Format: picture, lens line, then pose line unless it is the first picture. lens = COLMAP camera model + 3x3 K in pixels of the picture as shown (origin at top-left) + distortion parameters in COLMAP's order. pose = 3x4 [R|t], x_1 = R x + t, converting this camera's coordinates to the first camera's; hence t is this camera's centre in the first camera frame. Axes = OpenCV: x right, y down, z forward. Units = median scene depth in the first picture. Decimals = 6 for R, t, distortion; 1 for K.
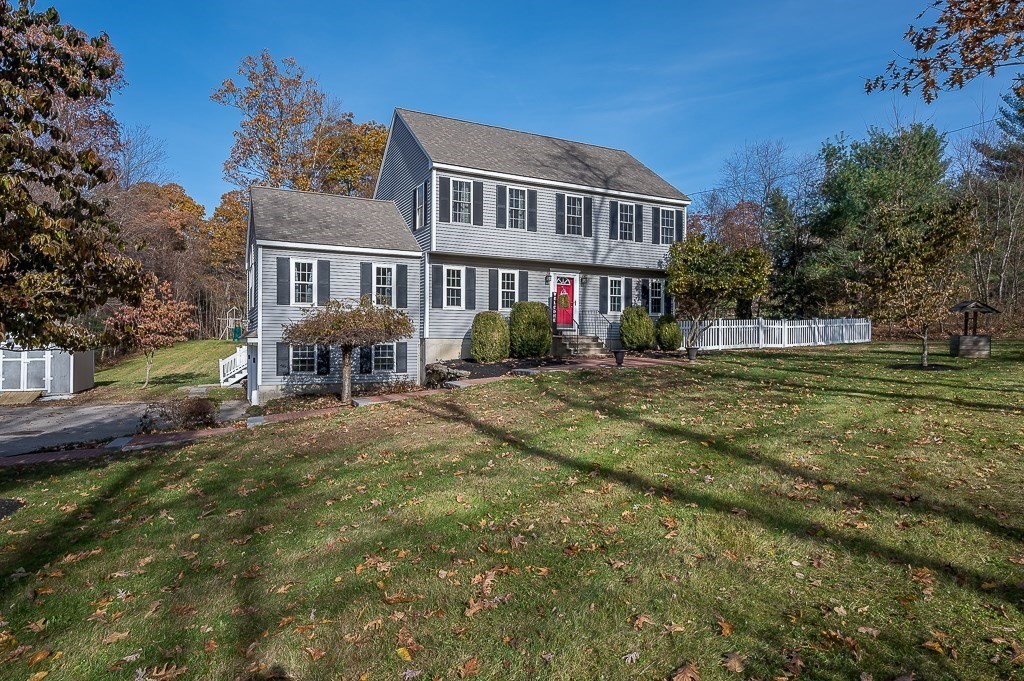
lens RADIAL K [[579.0, 0, 508.7], [0, 579.0, 336.3], [0, 0, 1]] dist [0.002494, -0.000021]
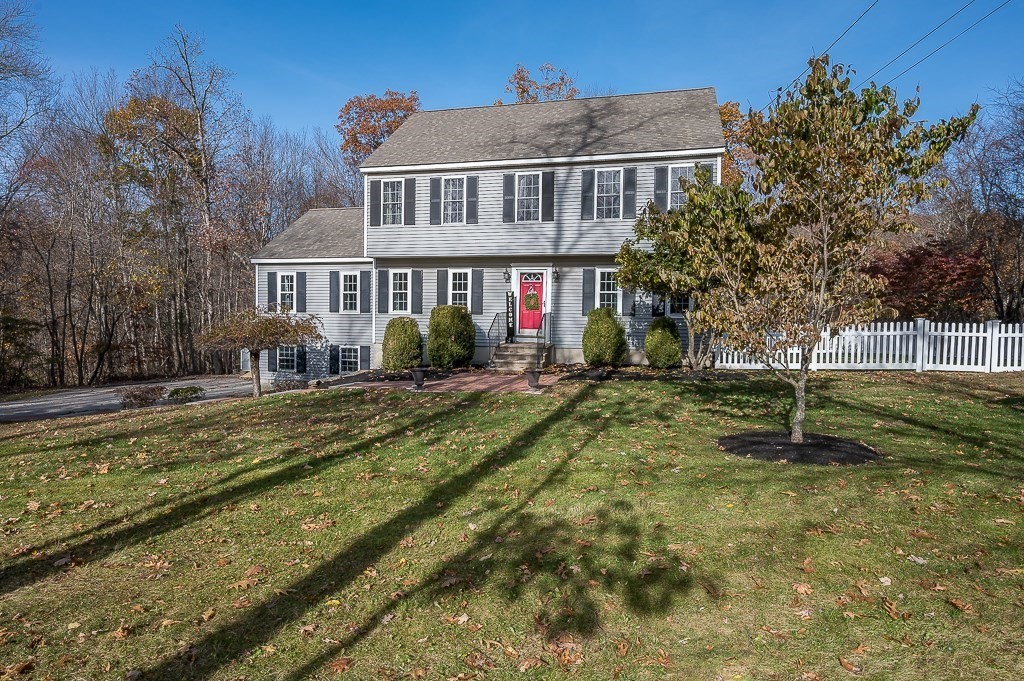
lens RADIAL K [[579.0, 0, 510.2], [0, 579.0, 347.6], [0, 0, 1]] dist [0.002494, -0.000021]
pose [[0.748468, 0.020615, -0.662850, 0.684581], [-0.018234, 0.999779, 0.010505, -0.002784], [0.662920, 0.004224, 0.748679, 0.387160]]
